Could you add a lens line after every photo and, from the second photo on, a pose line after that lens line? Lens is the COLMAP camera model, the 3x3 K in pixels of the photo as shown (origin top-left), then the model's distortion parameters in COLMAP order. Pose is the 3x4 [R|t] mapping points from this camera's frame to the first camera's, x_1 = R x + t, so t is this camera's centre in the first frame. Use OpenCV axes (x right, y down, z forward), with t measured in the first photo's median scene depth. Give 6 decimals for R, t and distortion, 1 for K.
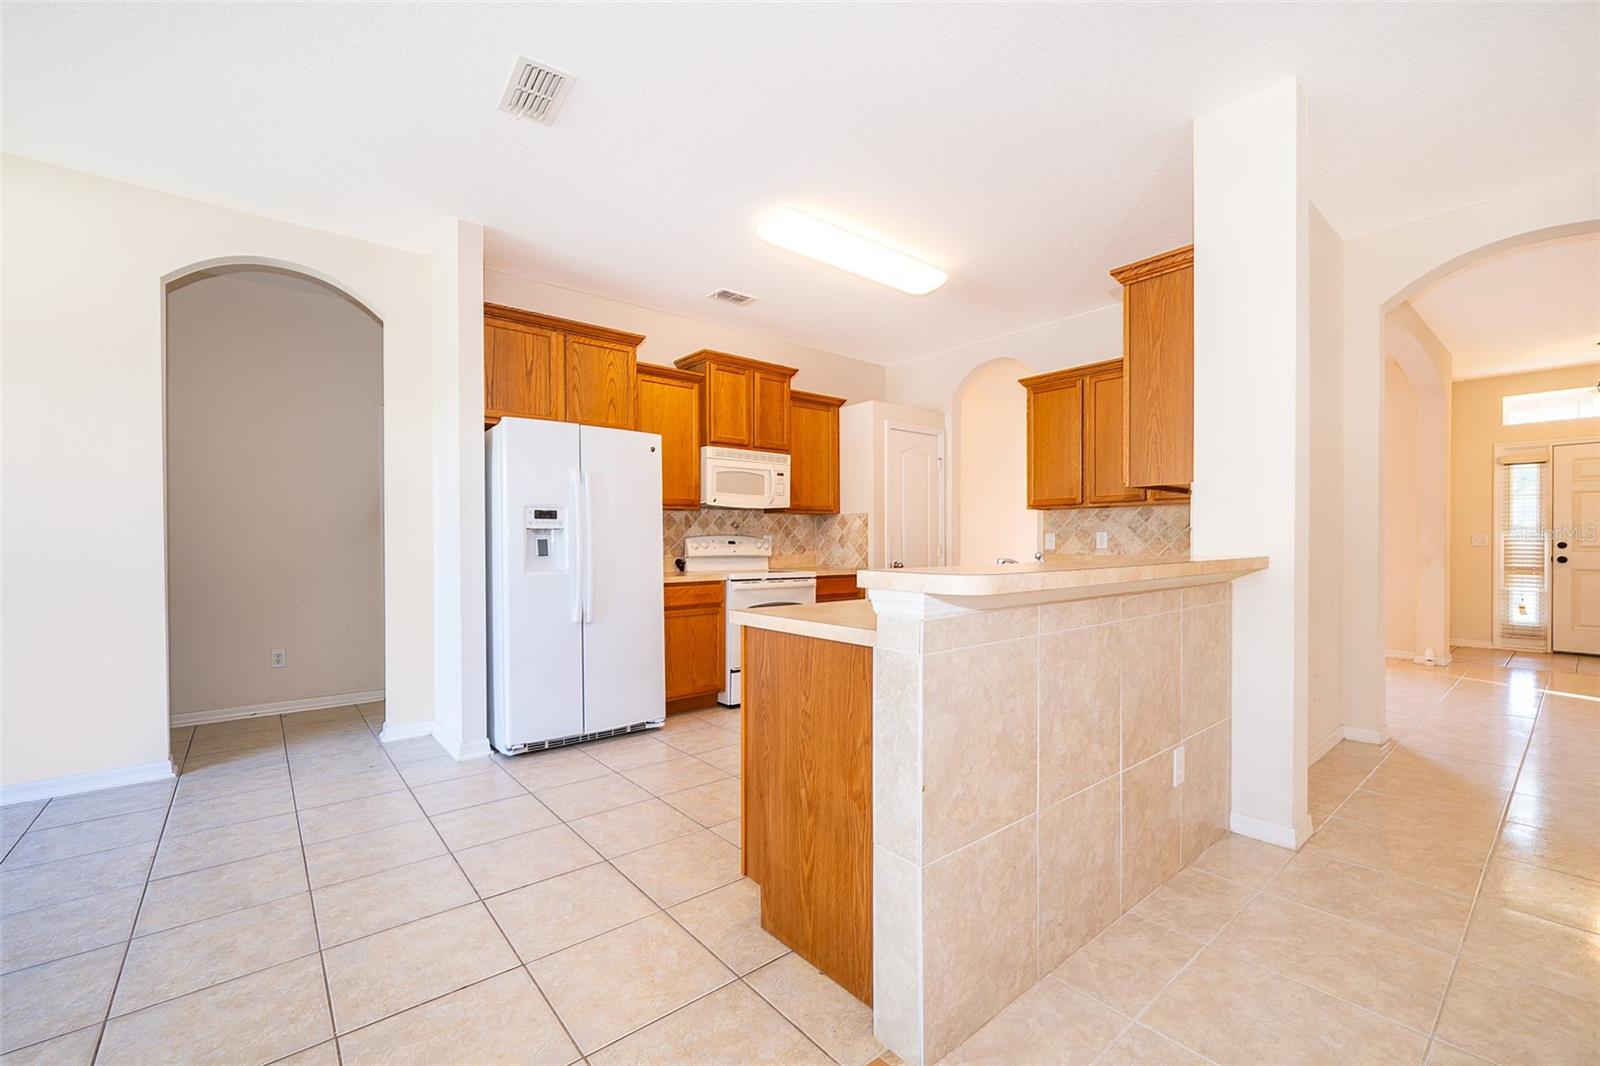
lens RADIAL K [[659.3, 0, 790.5], [0, 659.3, 550.2], [0, 0, 1]] dist [0.002404, 0.000480]
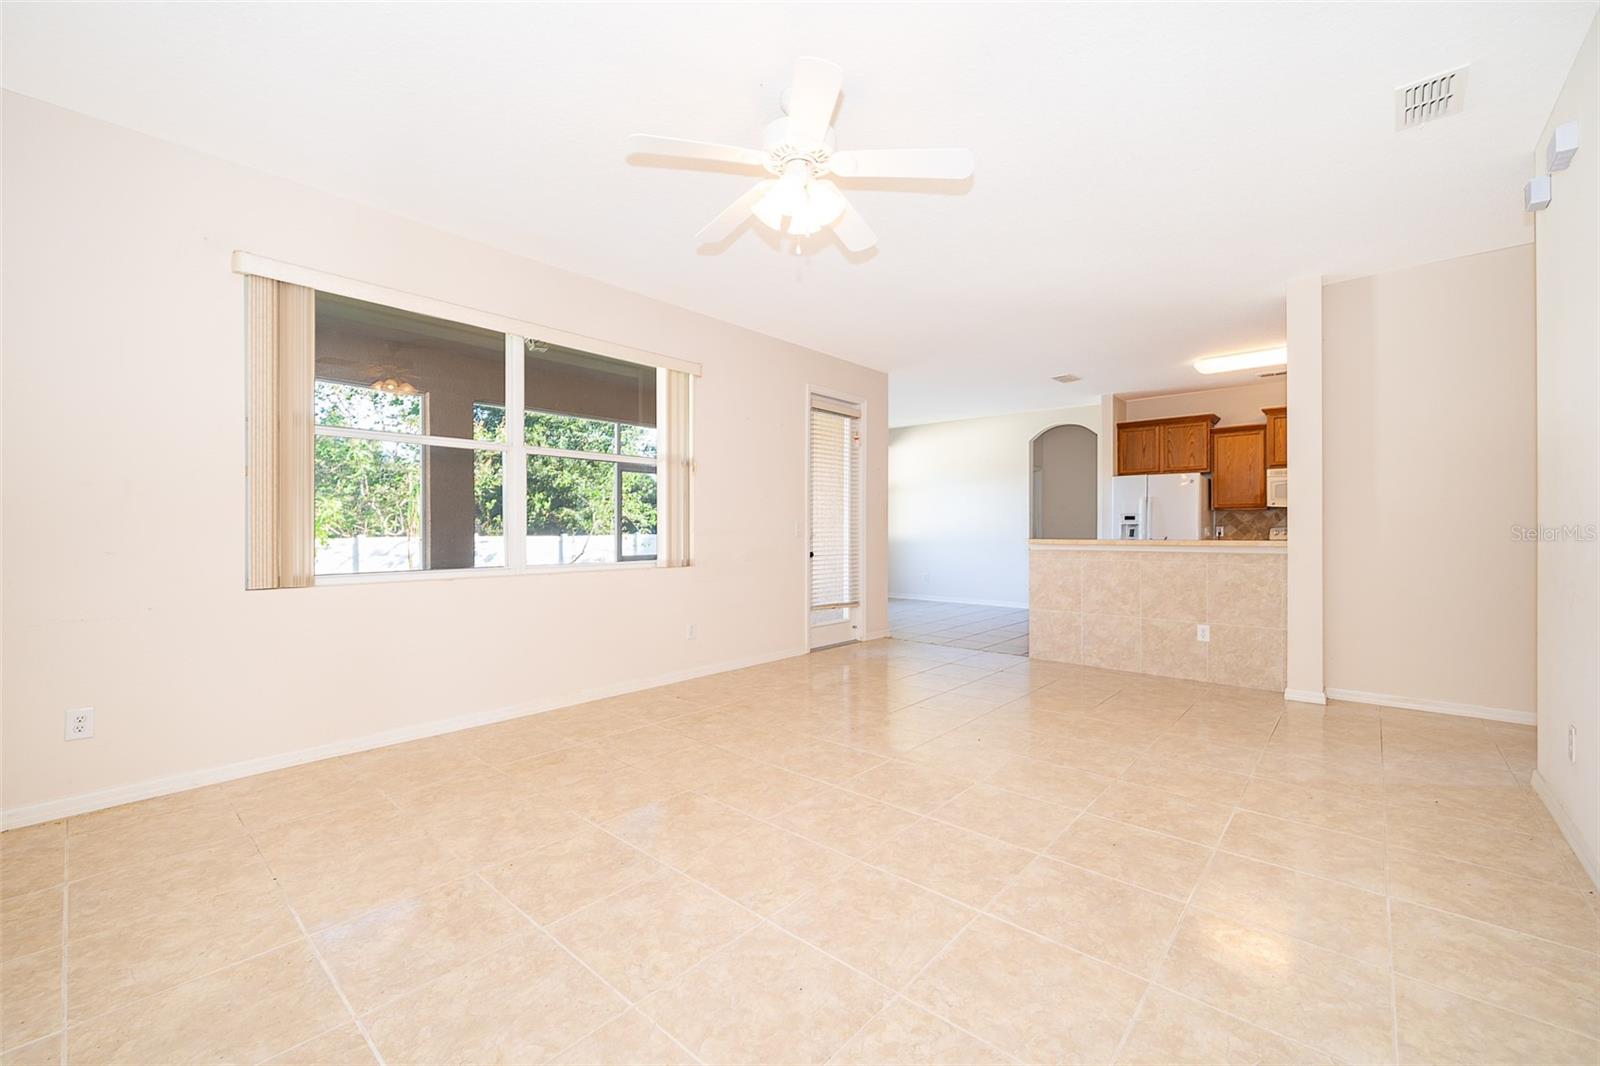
lens RADIAL K [[639.3, 0, 802.2], [0, 639.3, 531.3], [0, 0, 1]] dist [-0.000805, 0.000213]
pose [[0.158628, 0.003410, -0.987333, 1.189335], [-0.011212, 0.999936, 0.001652, -0.000695], [0.987275, 0.010808, 0.158656, -0.320669]]
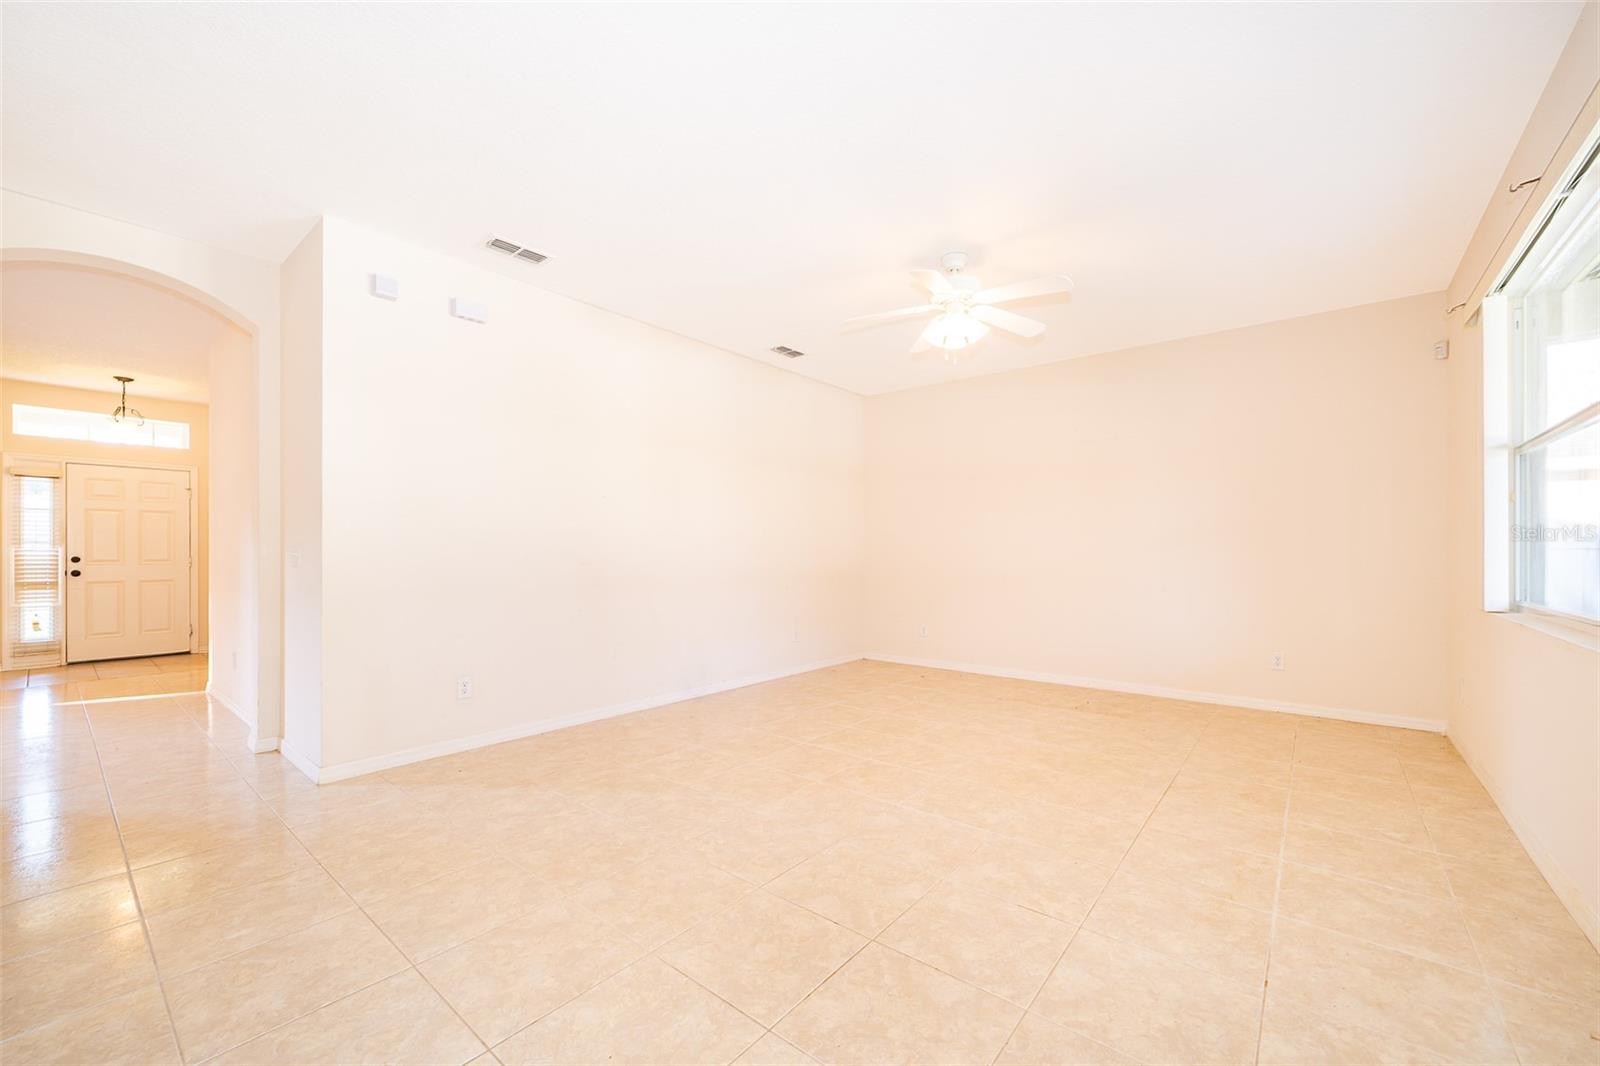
lens RADIAL K [[639.3, 0, 800.9], [0, 639.3, 547.5], [0, 0, 1]] dist [-0.000805, 0.000213]
pose [[-0.195489, 0.007890, 0.980674, -0.045104], [0.013638, 0.999893, -0.005326, -0.006041], [-0.980611, 0.012334, -0.195576, 0.090173]]
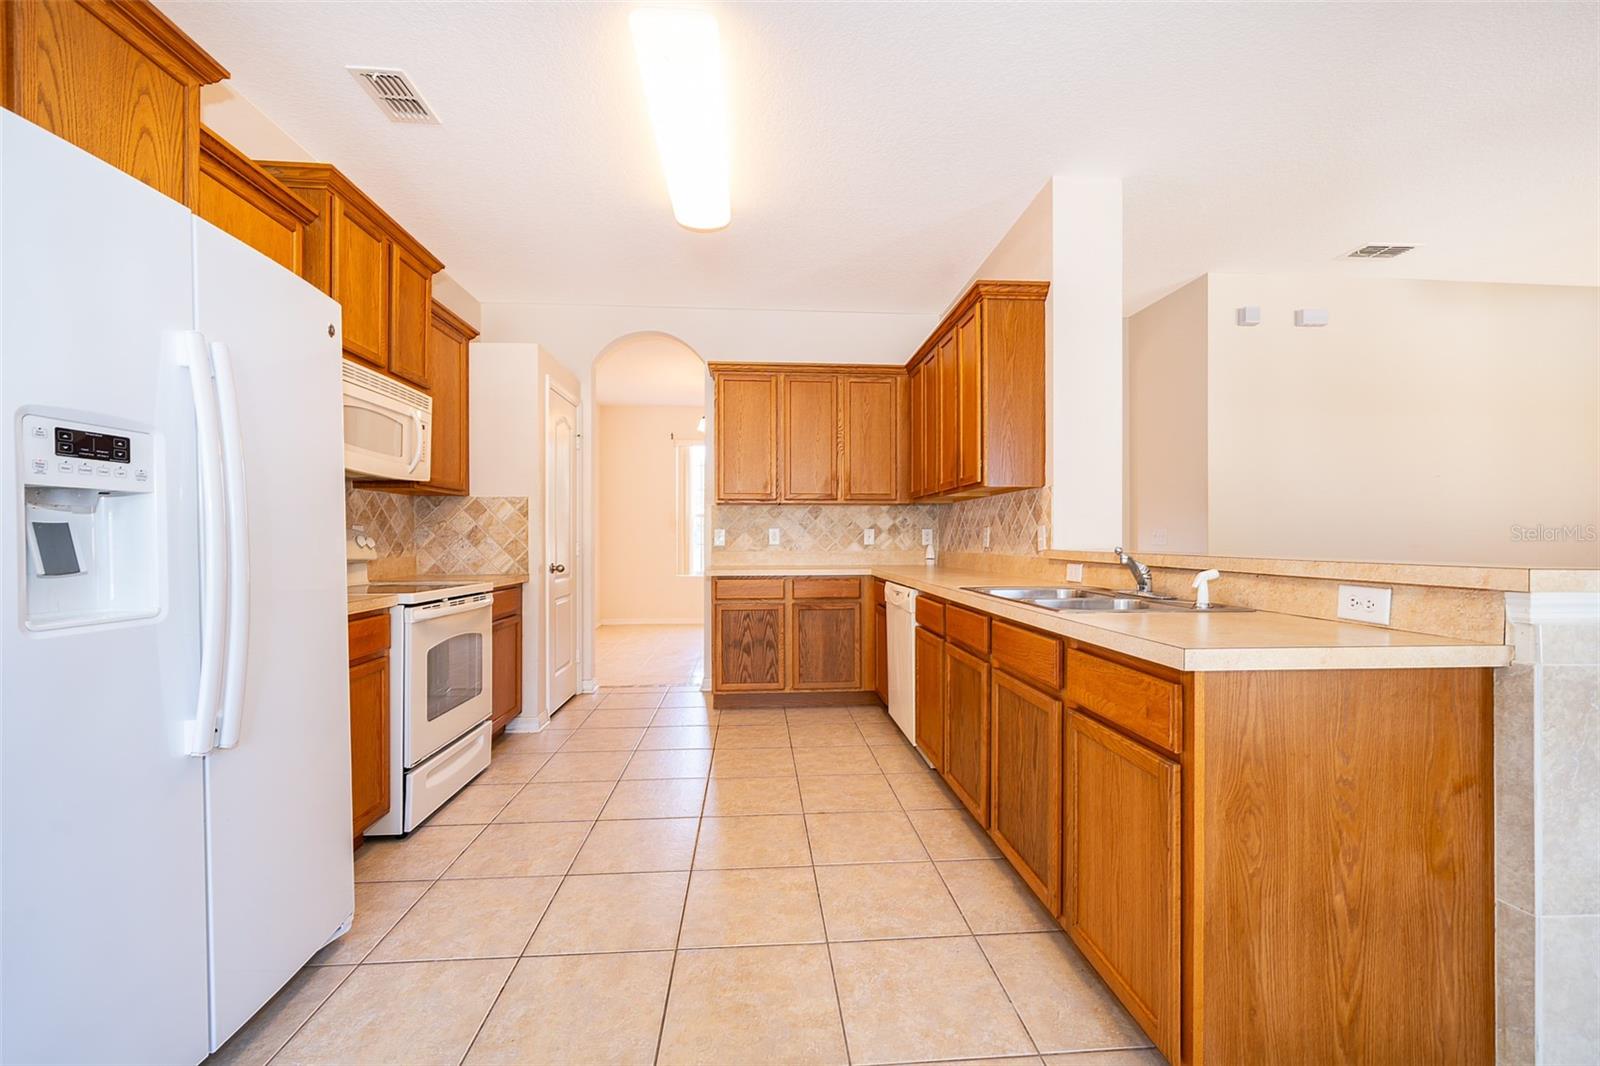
lens RADIAL K [[639.3, 0, 793.6], [0, 639.3, 537.6], [0, 0, 1]] dist [-0.000805, 0.000213]
pose [[0.578264, 0.003759, 0.815841, -0.324583], [0.009757, 0.999886, -0.011522, -0.001690], [-0.815791, 0.014623, 0.578162, 0.411450]]
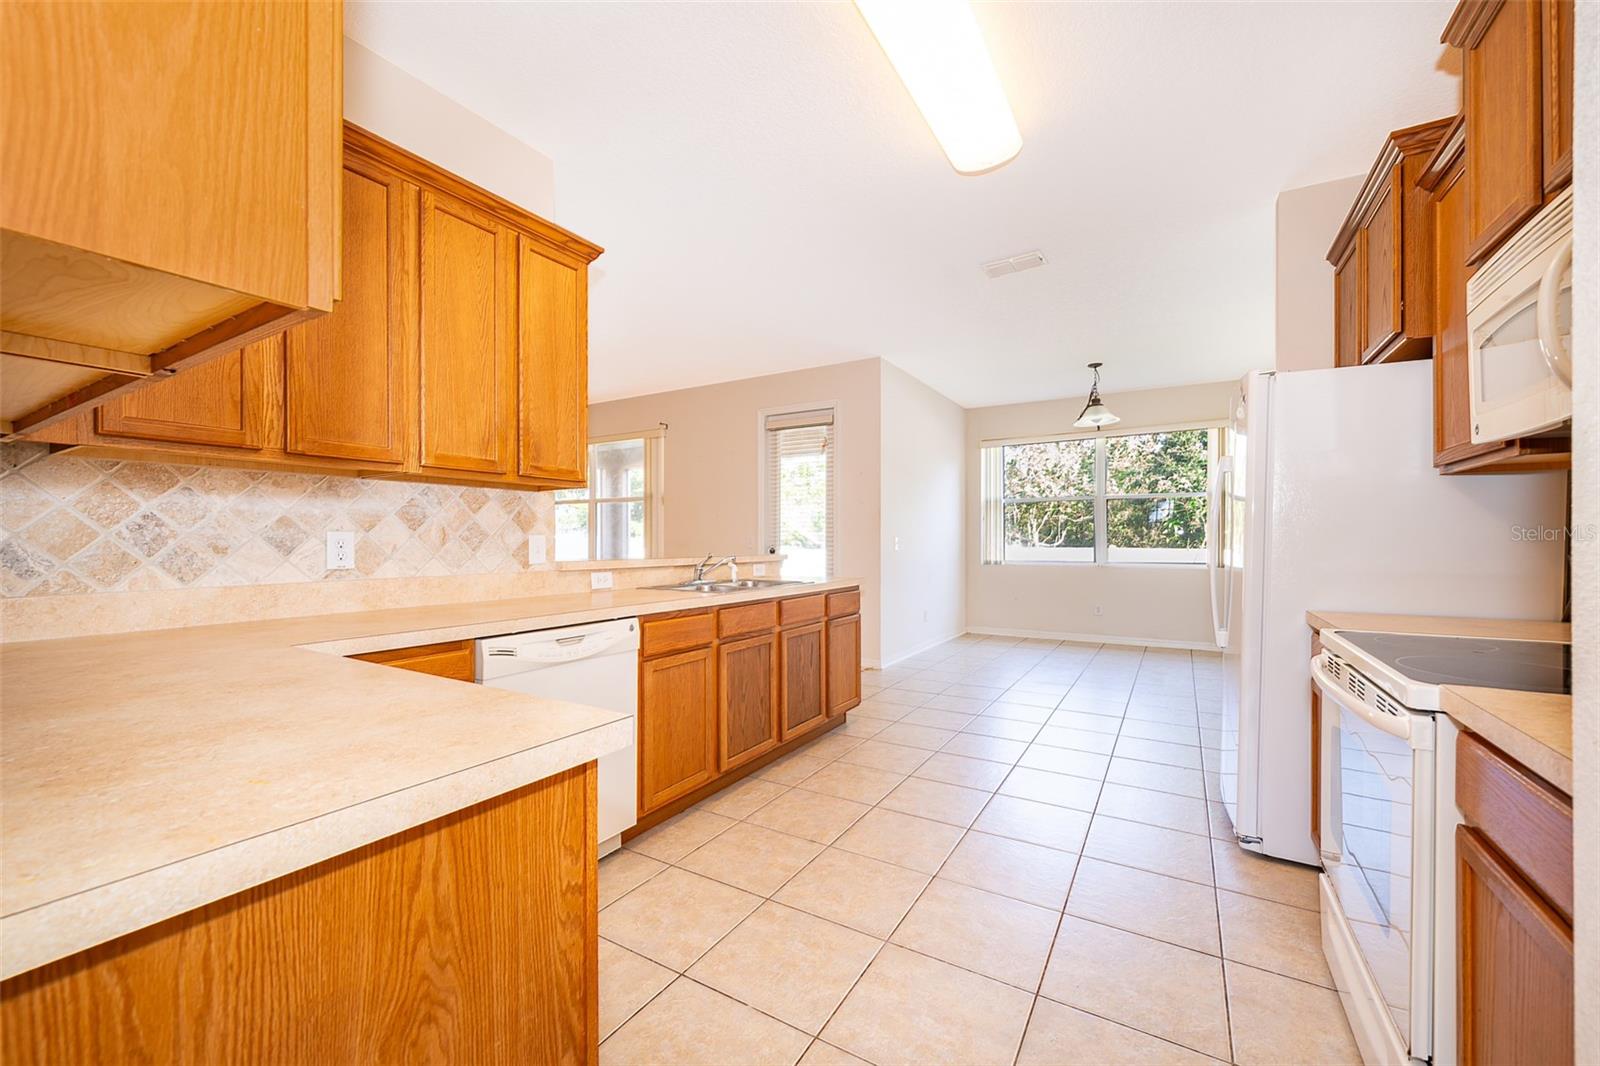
lens RADIAL K [[639.3, 0, 806.4], [0, 639.3, 534.3], [0, 0, 1]] dist [-0.000805, 0.000213]
pose [[-0.934532, -0.001295, -0.355876, 0.341851], [-0.002518, 0.999992, 0.002974, -0.022234], [0.355870, 0.003676, -0.934528, 1.211173]]
